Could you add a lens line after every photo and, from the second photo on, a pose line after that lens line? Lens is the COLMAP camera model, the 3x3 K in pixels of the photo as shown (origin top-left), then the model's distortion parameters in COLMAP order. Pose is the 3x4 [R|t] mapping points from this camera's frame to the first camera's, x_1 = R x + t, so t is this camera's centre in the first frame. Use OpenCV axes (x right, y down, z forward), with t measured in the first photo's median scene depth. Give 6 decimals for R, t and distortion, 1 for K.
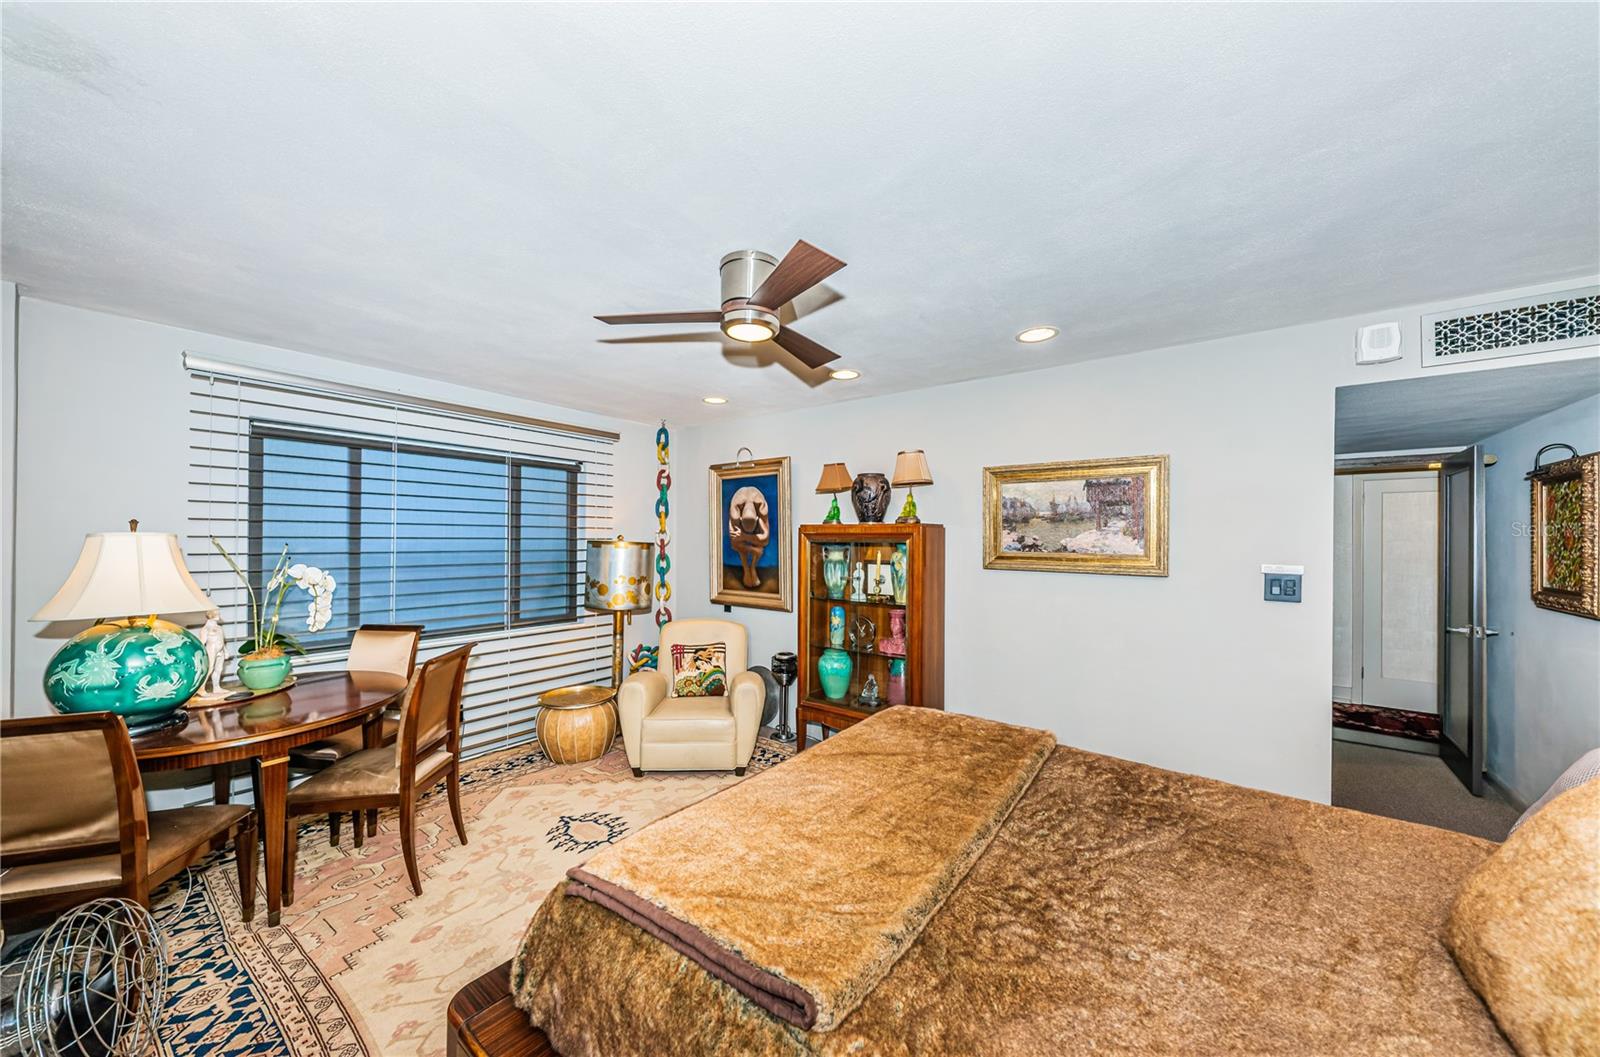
lens RADIAL K [[556.2, 0, 798.7], [0, 556.2, 544.9], [0, 0, 1]] dist [0.005994, -0.001469]
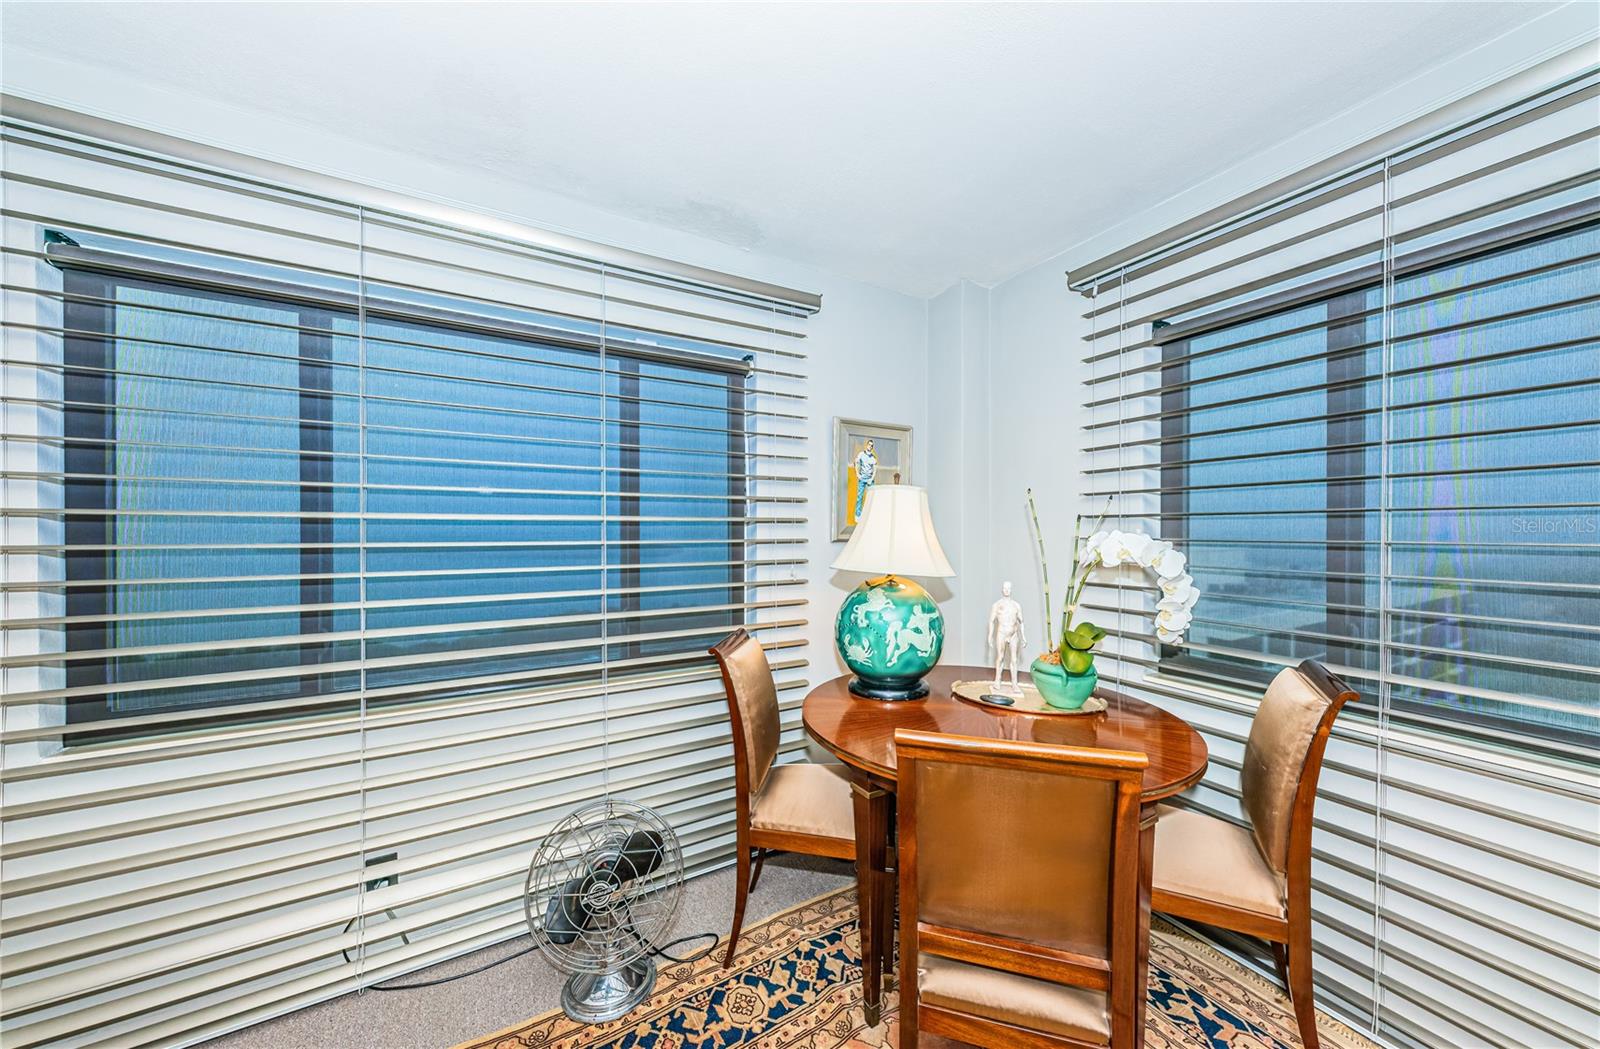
lens RADIAL K [[541.1, 0, 793.5], [0, 541.1, 533.6], [0, 0, 1]] dist [0.009522, -0.001837]
pose [[-0.394258, -0.001496, -0.918999, -0.132685], [-0.011384, 0.999930, 0.003257, 0.029120], [0.918929, 0.011746, -0.394247, 0.598429]]
